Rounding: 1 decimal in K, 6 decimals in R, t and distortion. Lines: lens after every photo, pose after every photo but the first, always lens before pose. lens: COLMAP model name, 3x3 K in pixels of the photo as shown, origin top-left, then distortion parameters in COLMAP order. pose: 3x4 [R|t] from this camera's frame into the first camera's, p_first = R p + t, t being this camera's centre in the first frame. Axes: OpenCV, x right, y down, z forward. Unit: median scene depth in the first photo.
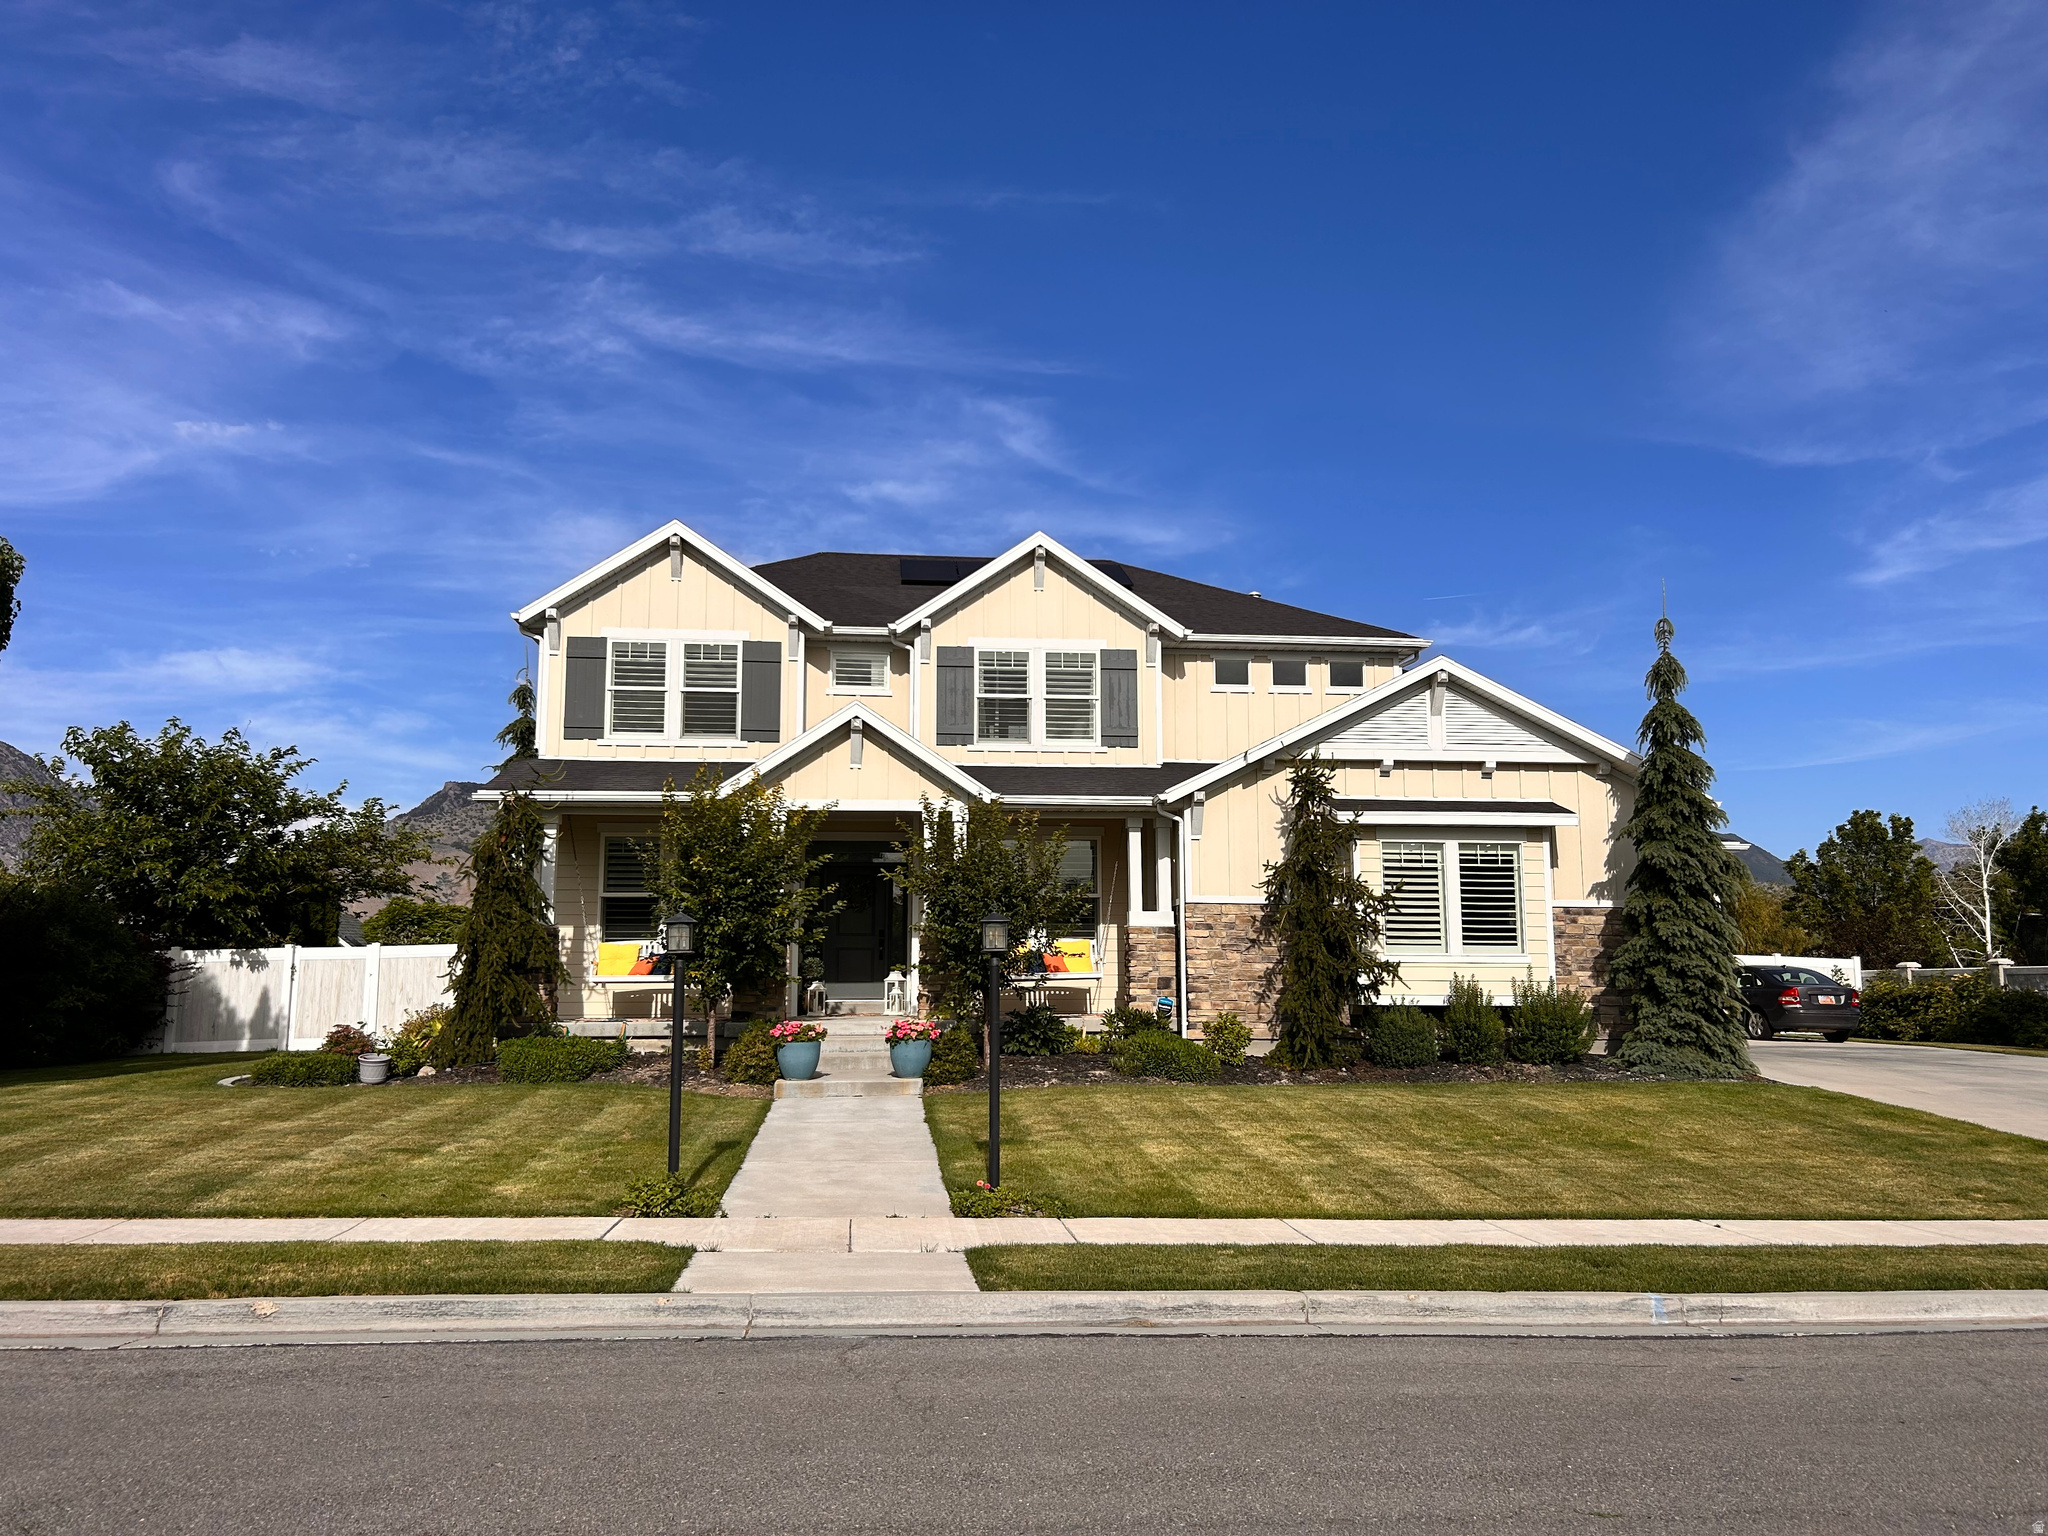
lens RADIAL K [[1524.1, 0, 1025.2], [0, 1524.1, 776.3], [0, 0, 1]] dist [0.063318, -0.074318]
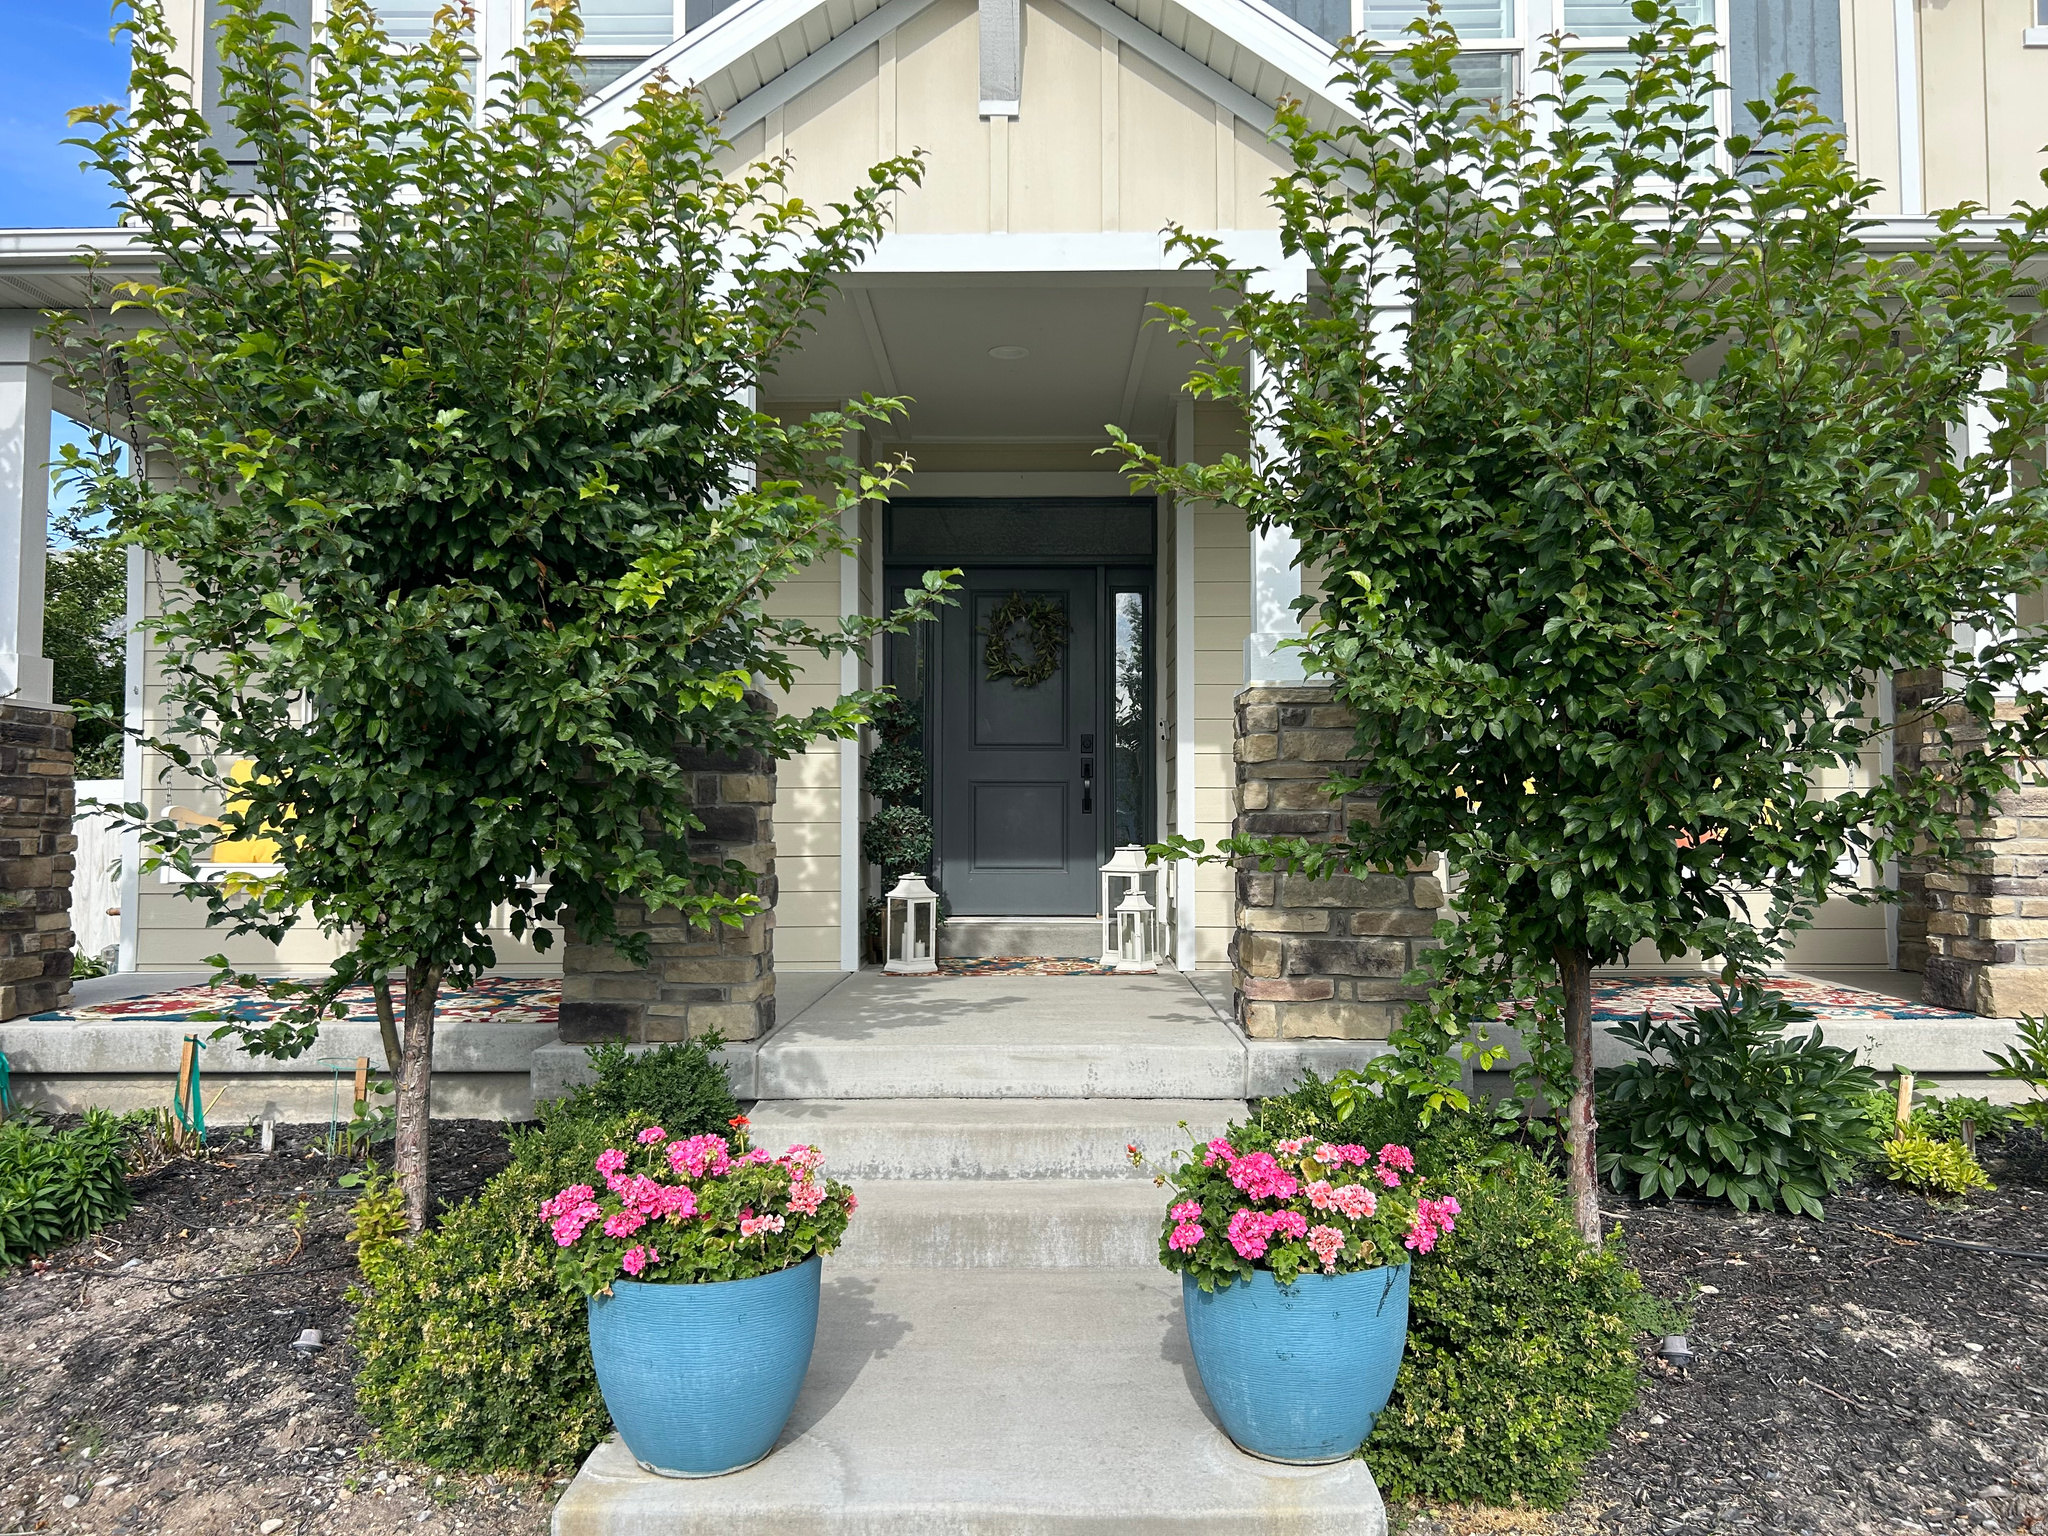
lens RADIAL K [[1524.1, 0, 1025.2], [0, 1524.1, 776.3], [0, 0, 1]] dist [0.063318, -0.074318]
pose [[0.993231, -0.006252, -0.115989, -0.068688], [0.017616, 0.995108, 0.097211, 0.077235], [0.114814, -0.098596, 0.988482, 0.652921]]
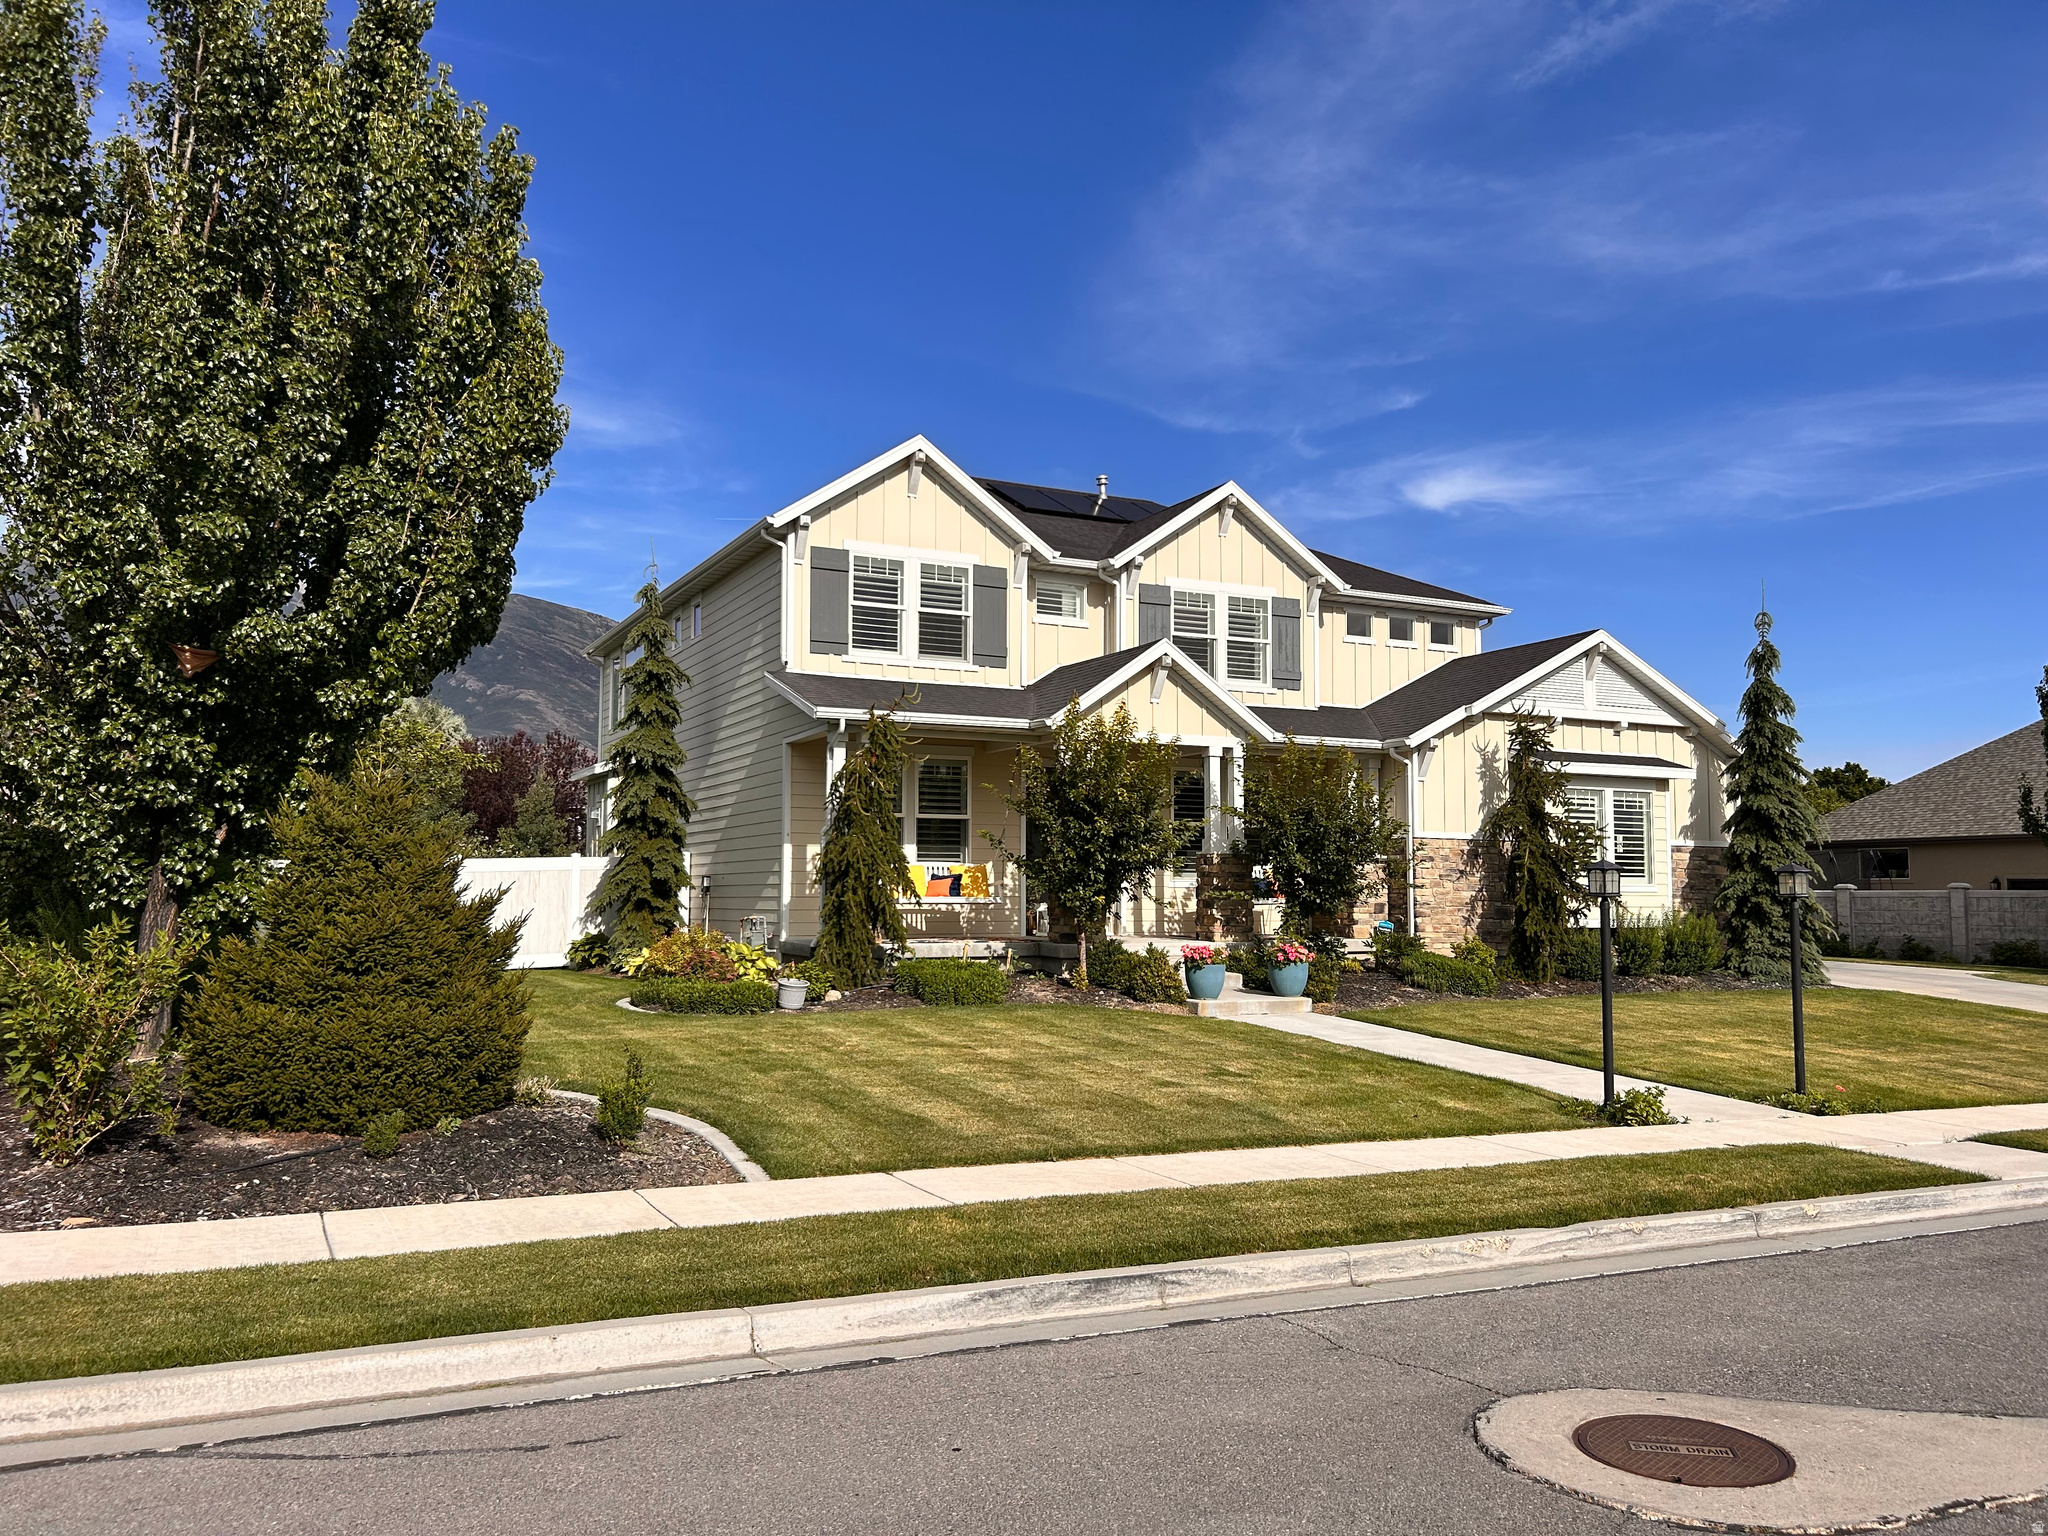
lens RADIAL K [[1507.7, 0, 935.8], [0, 1507.7, 771.8], [0, 0, 1]] dist [0.058295, -0.128925]
pose [[0.940664, 0.032478, 0.337782, -0.547057], [-0.053358, 0.997183, 0.052710, -0.004044], [-0.335119, -0.067606, 0.939747, 0.072891]]
